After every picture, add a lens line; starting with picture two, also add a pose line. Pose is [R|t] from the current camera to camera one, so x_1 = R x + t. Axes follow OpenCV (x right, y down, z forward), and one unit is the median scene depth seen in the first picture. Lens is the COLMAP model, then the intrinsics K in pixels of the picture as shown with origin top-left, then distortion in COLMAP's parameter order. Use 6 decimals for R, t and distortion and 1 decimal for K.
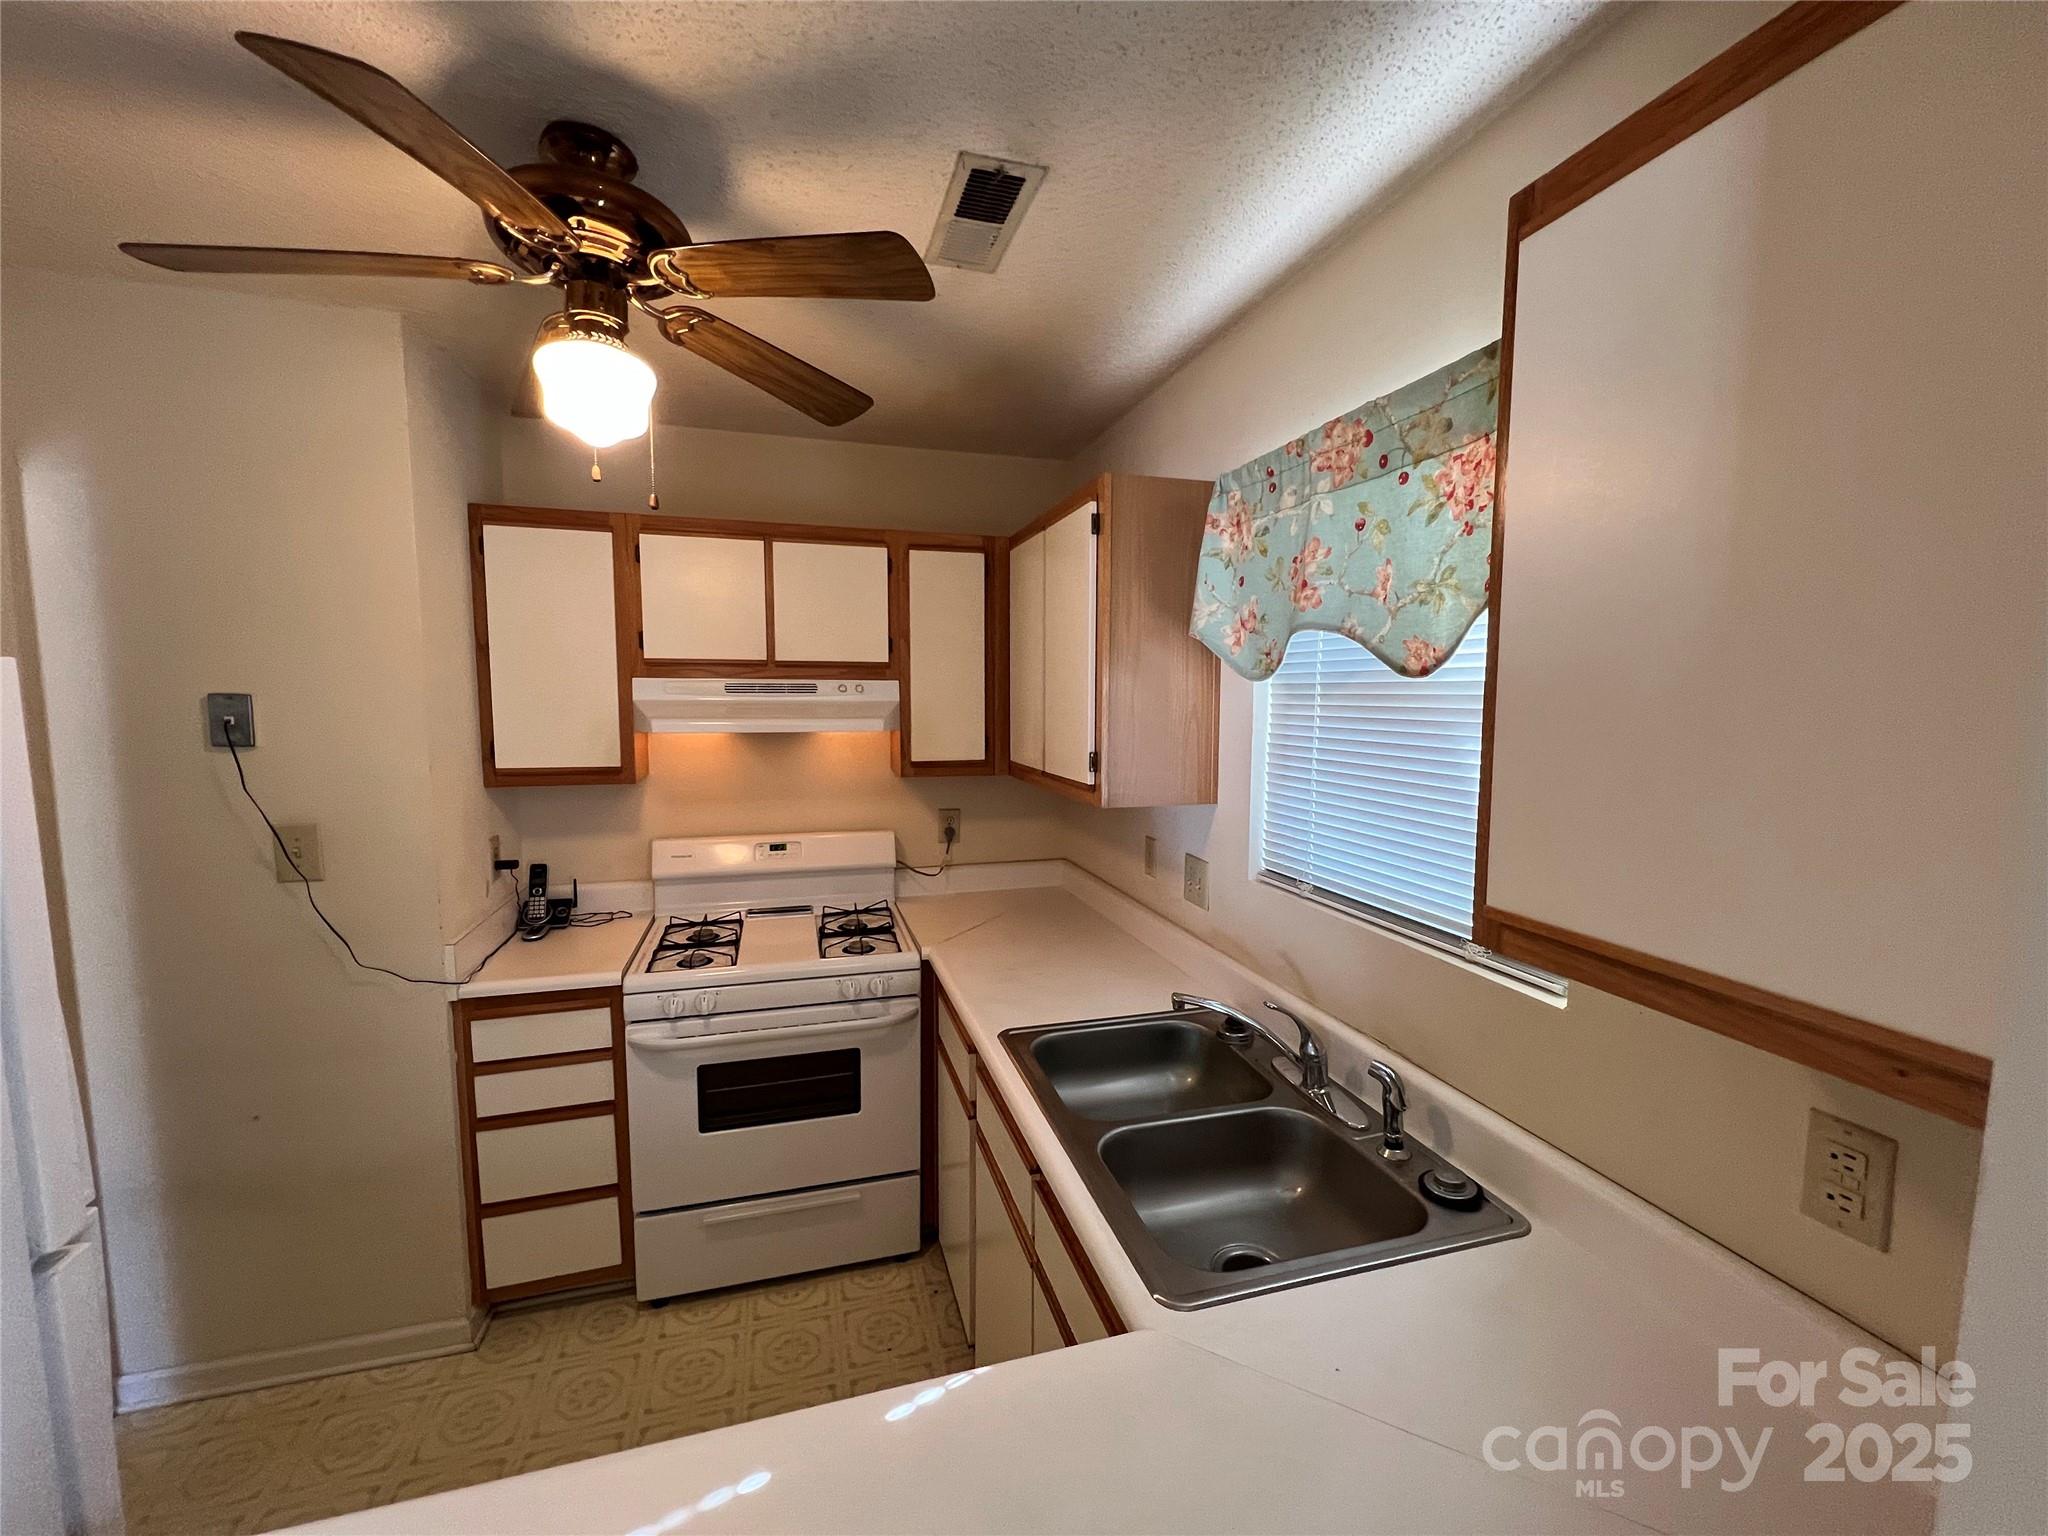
lens RADIAL K [[820.2, 0, 1015.3], [0, 820.2, 768.6], [0, 0, 1]] dist [-0.001709, 0.000295]
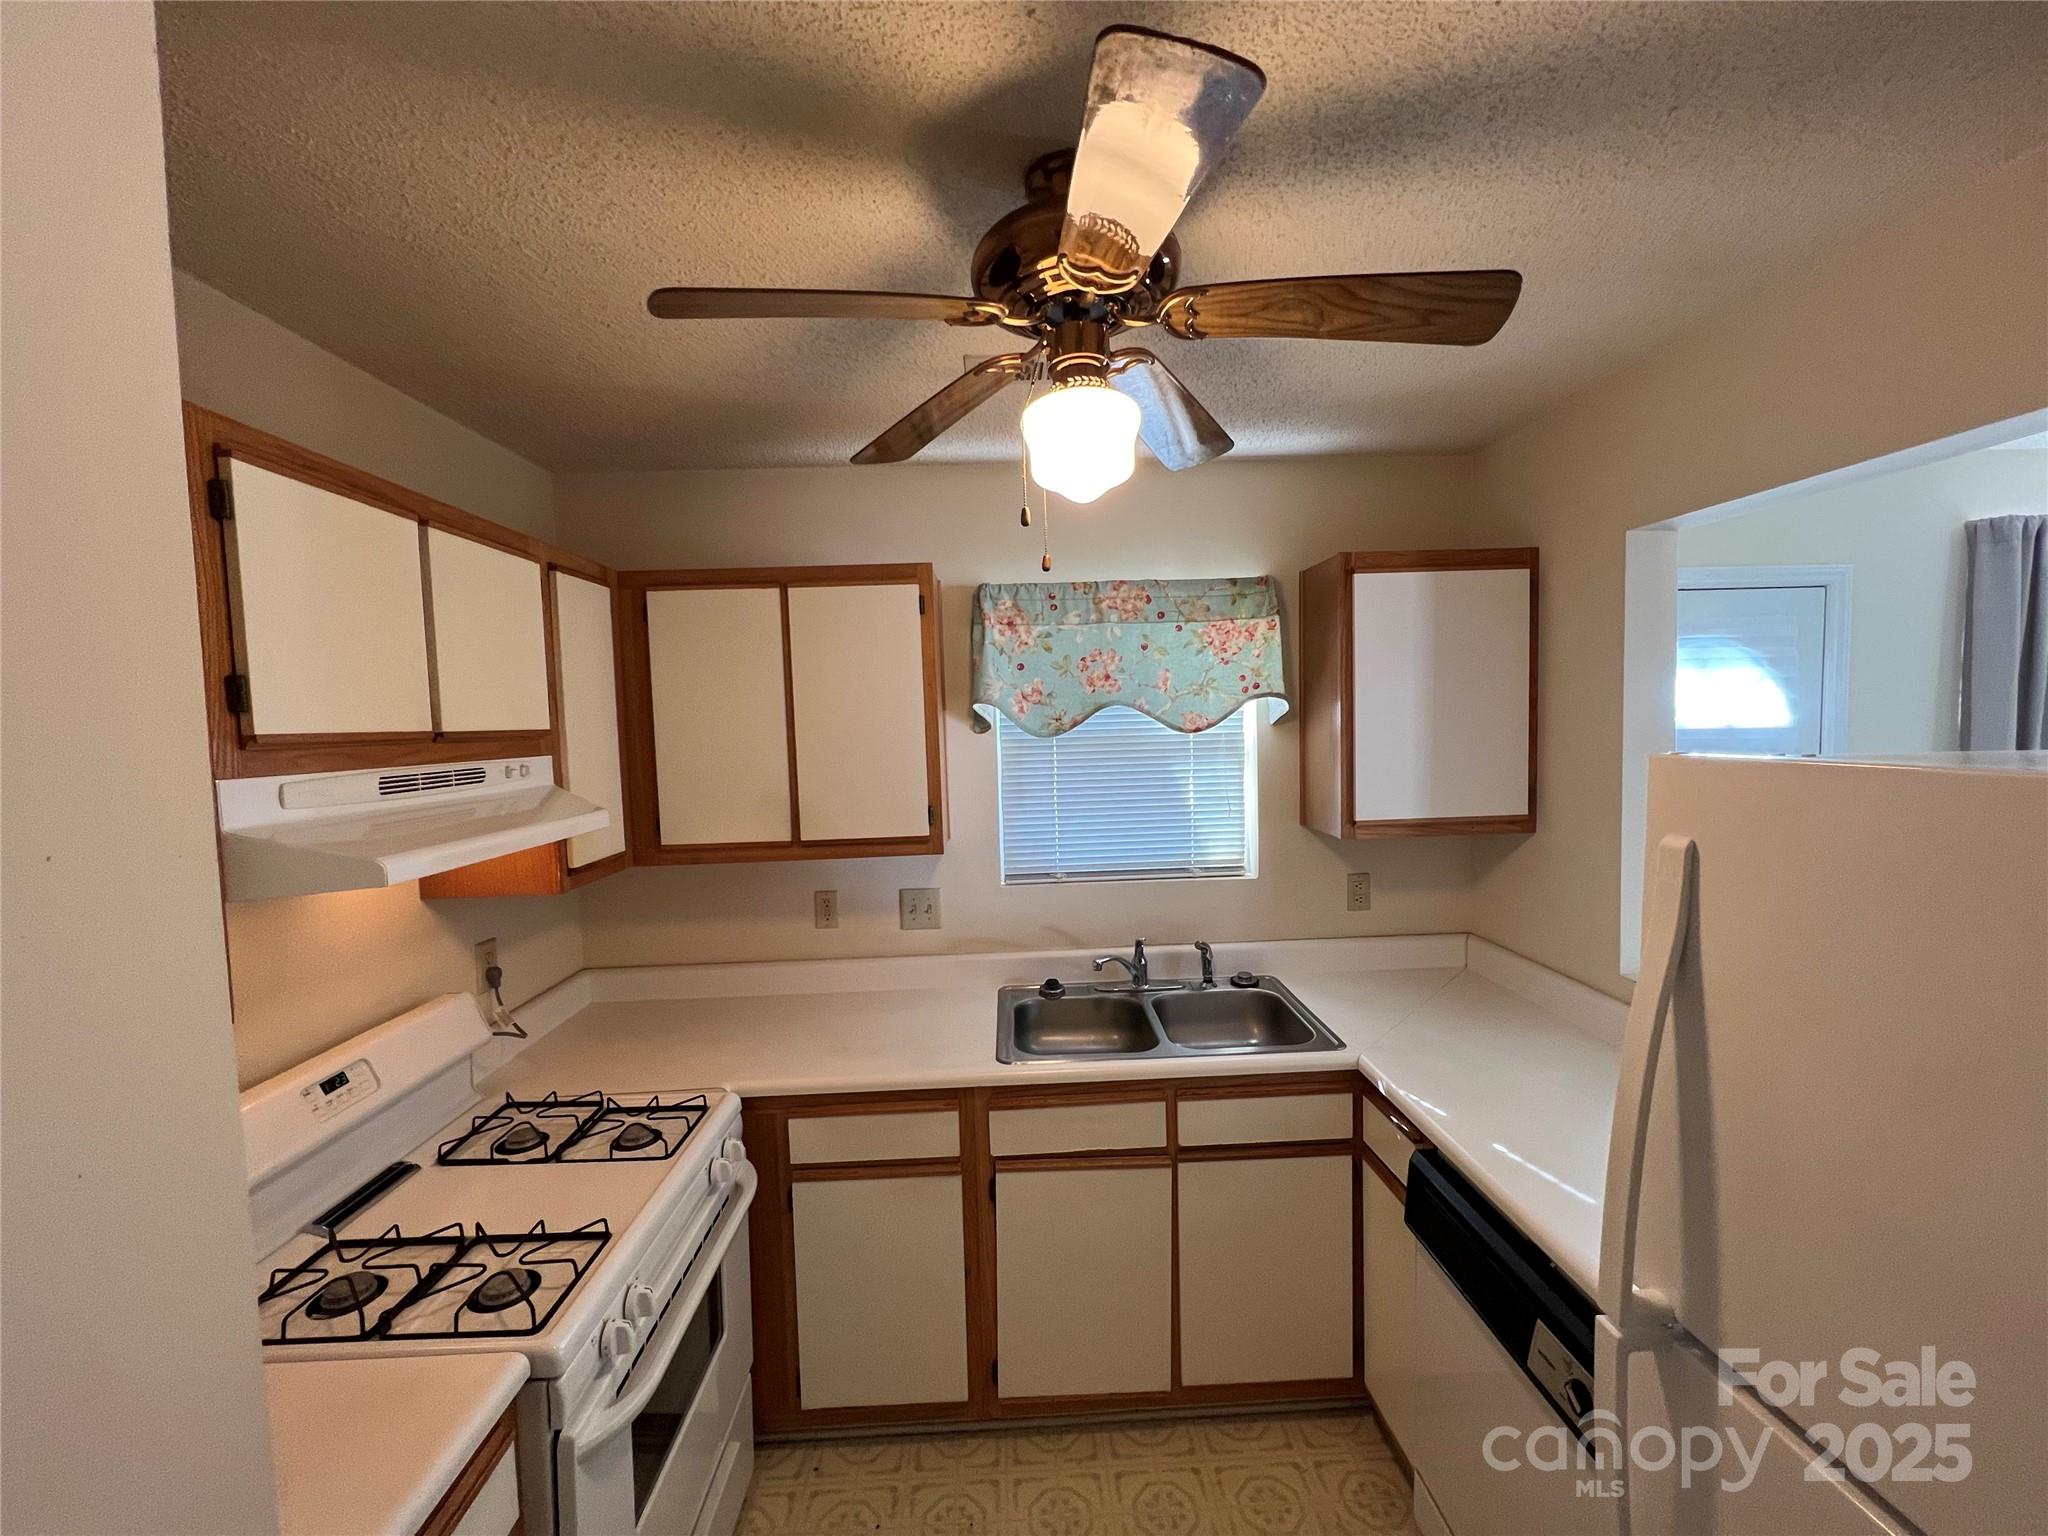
lens RADIAL K [[820.2, 0, 1018.5], [0, 820.2, 770.0], [0, 0, 1]] dist [-0.001709, 0.000295]
pose [[0.246574, -0.071533, 0.966480, -1.133525], [0.121497, 0.991686, 0.042401, -0.121128], [-0.961478, 0.106969, 0.253215, 0.710284]]
